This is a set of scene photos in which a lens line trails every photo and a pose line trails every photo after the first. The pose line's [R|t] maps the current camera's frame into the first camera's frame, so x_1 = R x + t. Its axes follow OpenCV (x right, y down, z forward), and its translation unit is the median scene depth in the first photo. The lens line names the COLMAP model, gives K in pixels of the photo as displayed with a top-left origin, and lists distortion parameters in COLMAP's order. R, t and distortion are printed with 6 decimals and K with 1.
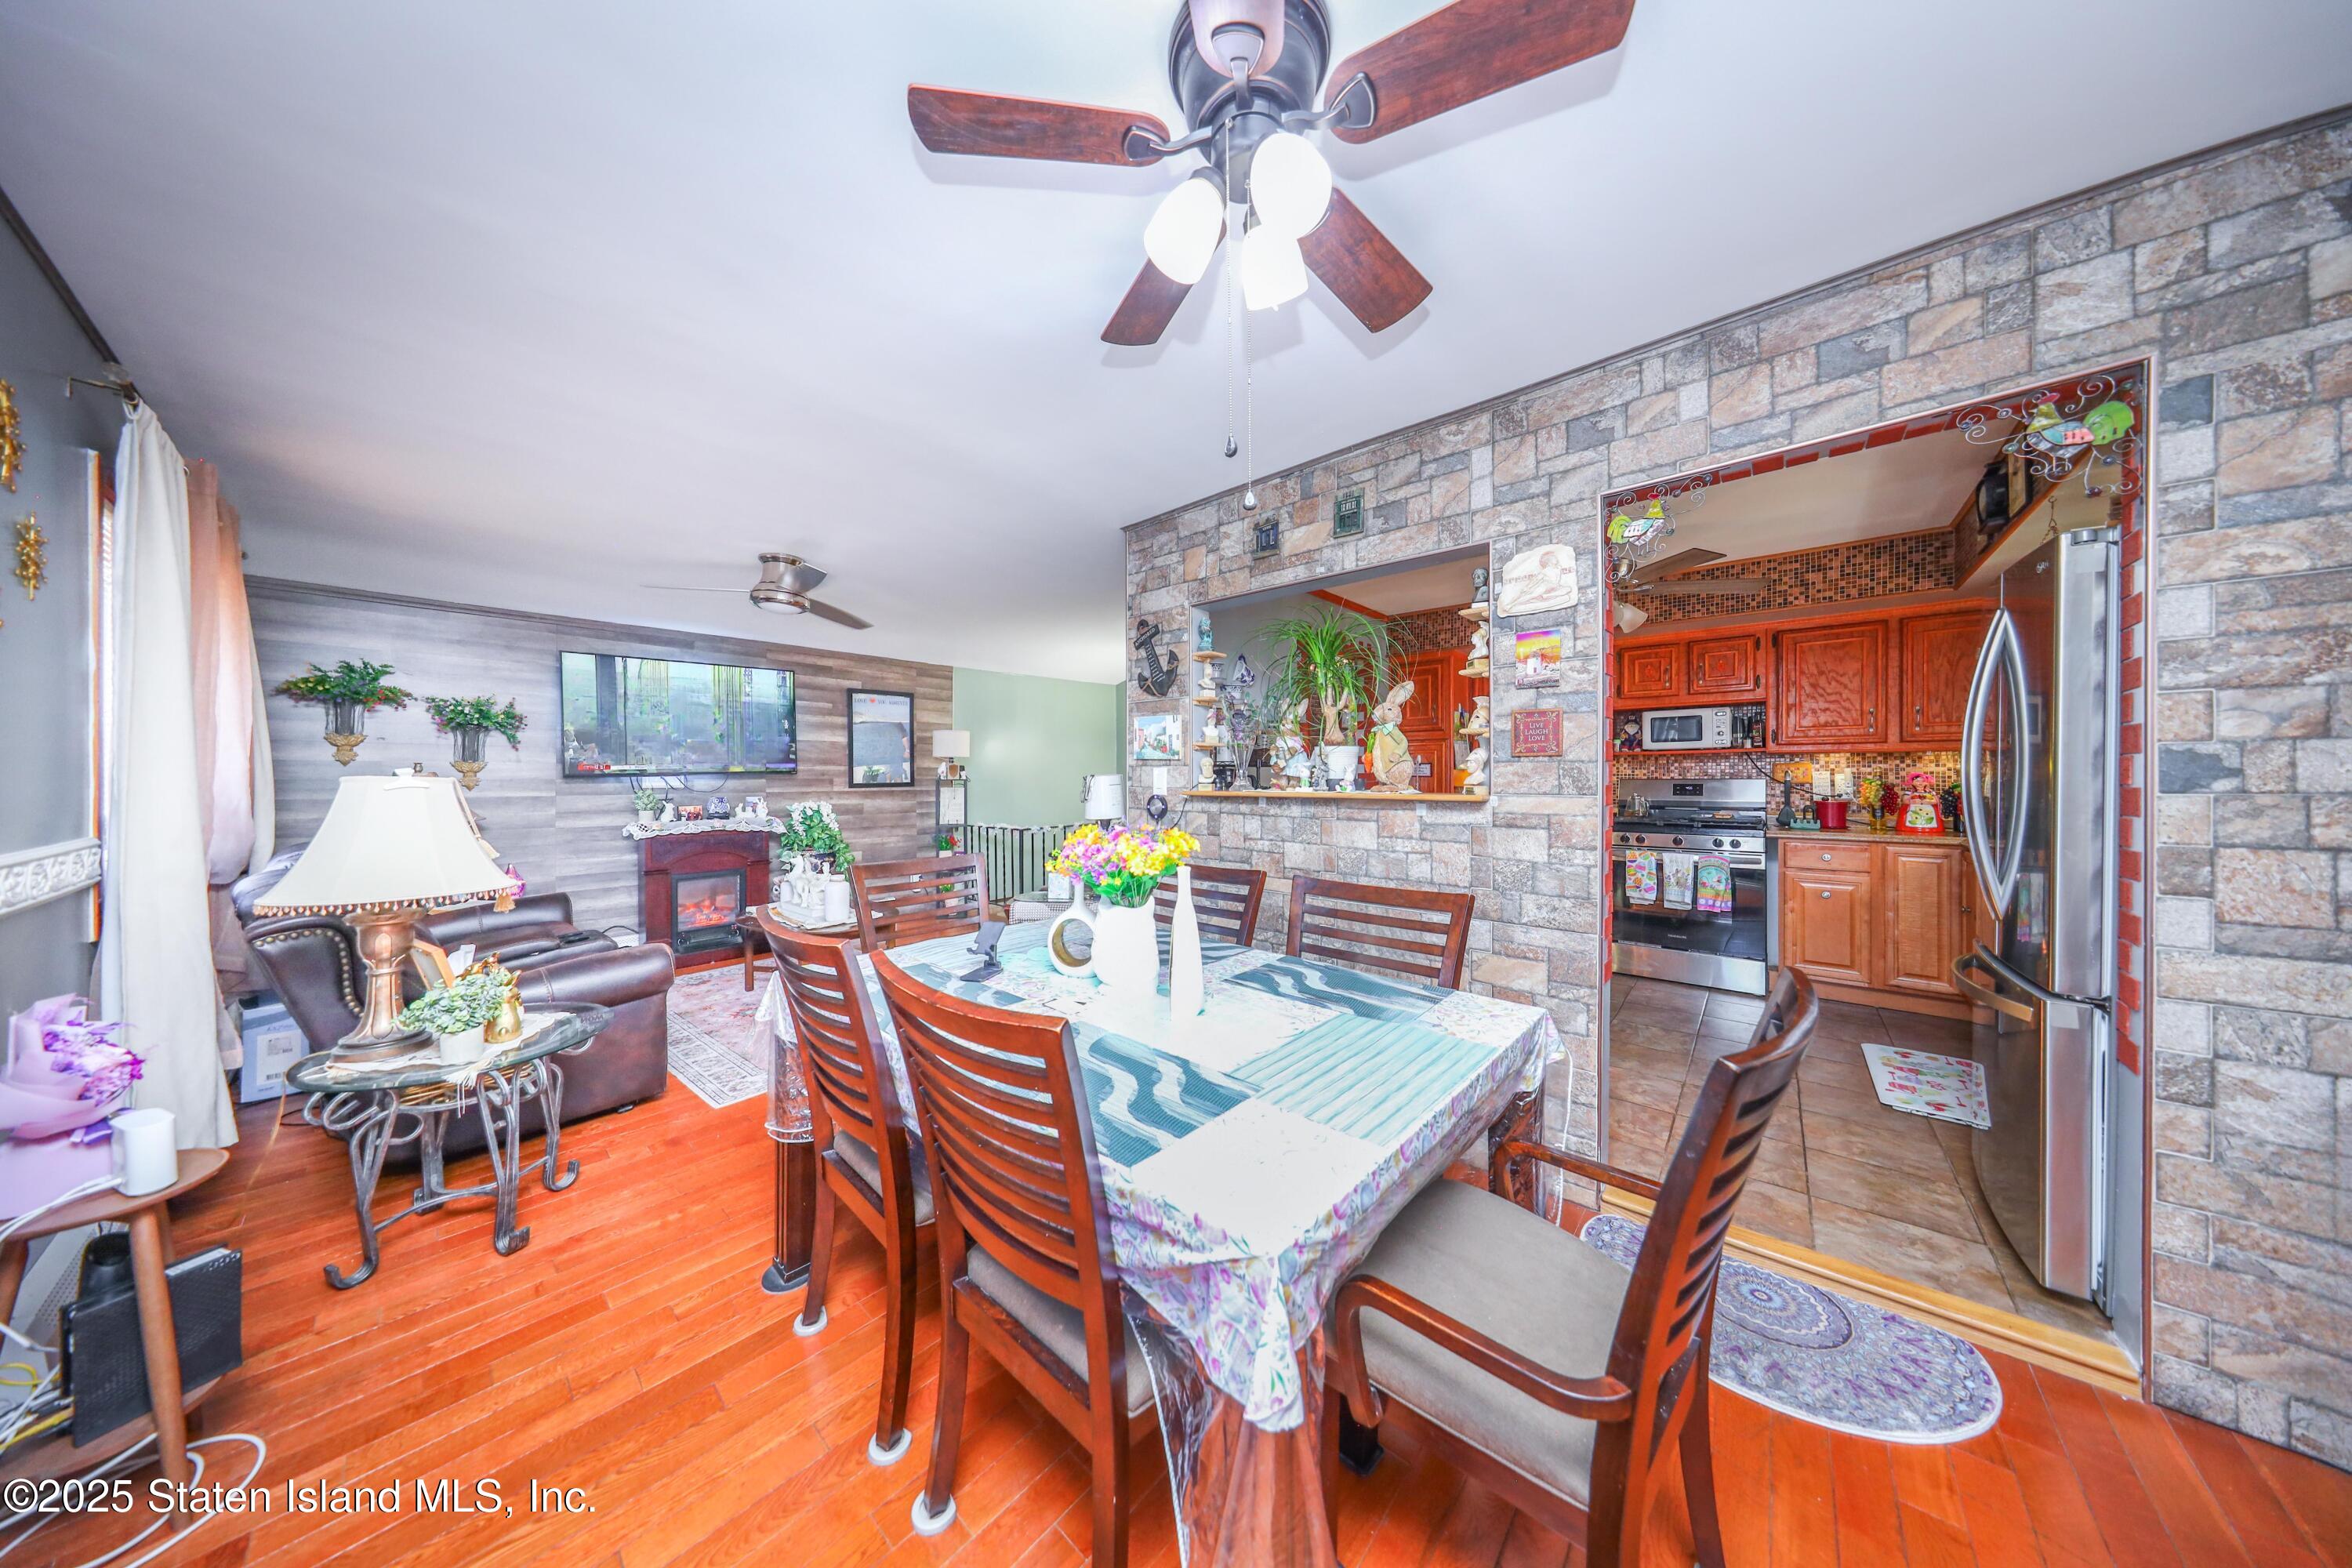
lens RADIAL K [[690.5, 0, 1164.7], [0, 690.5, 779.9], [0, 0, 1]] dist [-0.001329, -0.000106]
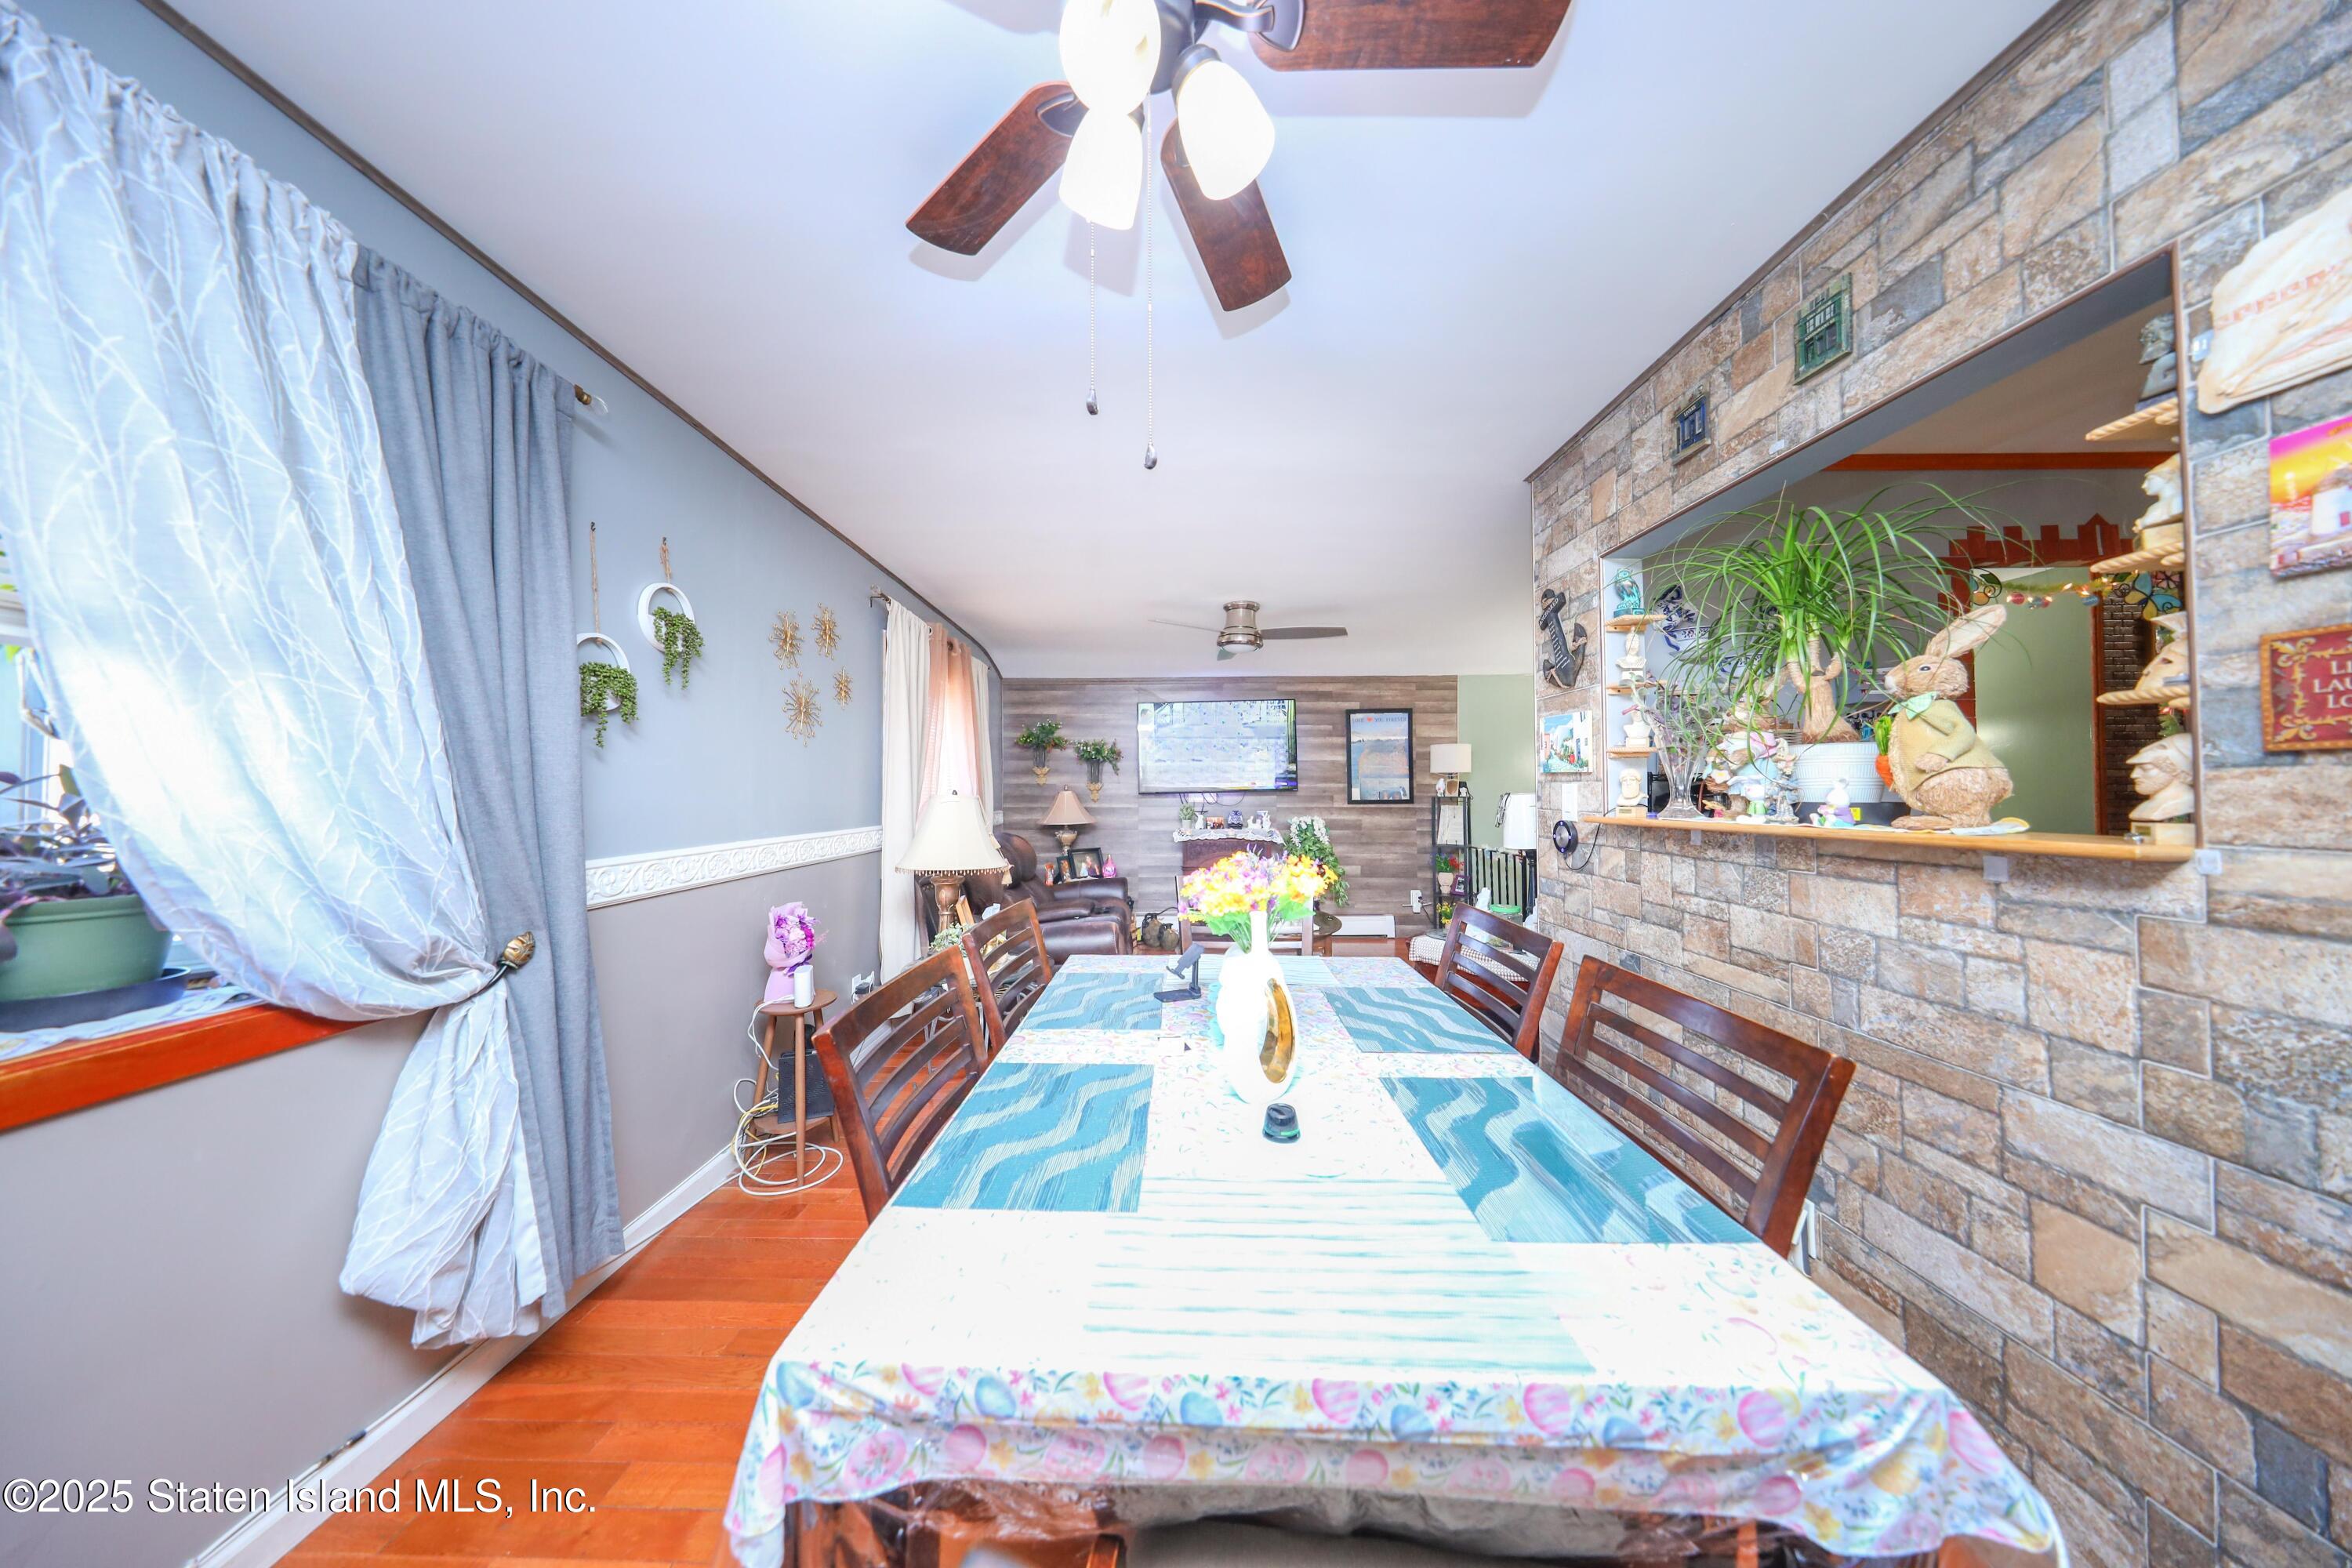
lens RADIAL K [[690.5, 0, 1164.9], [0, 690.5, 779.6], [0, 0, 1]] dist [-0.001329, -0.000106]
pose [[0.654180, -0.013553, -0.756217, 0.278798], [-0.003607, 0.999772, -0.021038, -0.005149], [0.756330, 0.016490, 0.653983, 0.192918]]
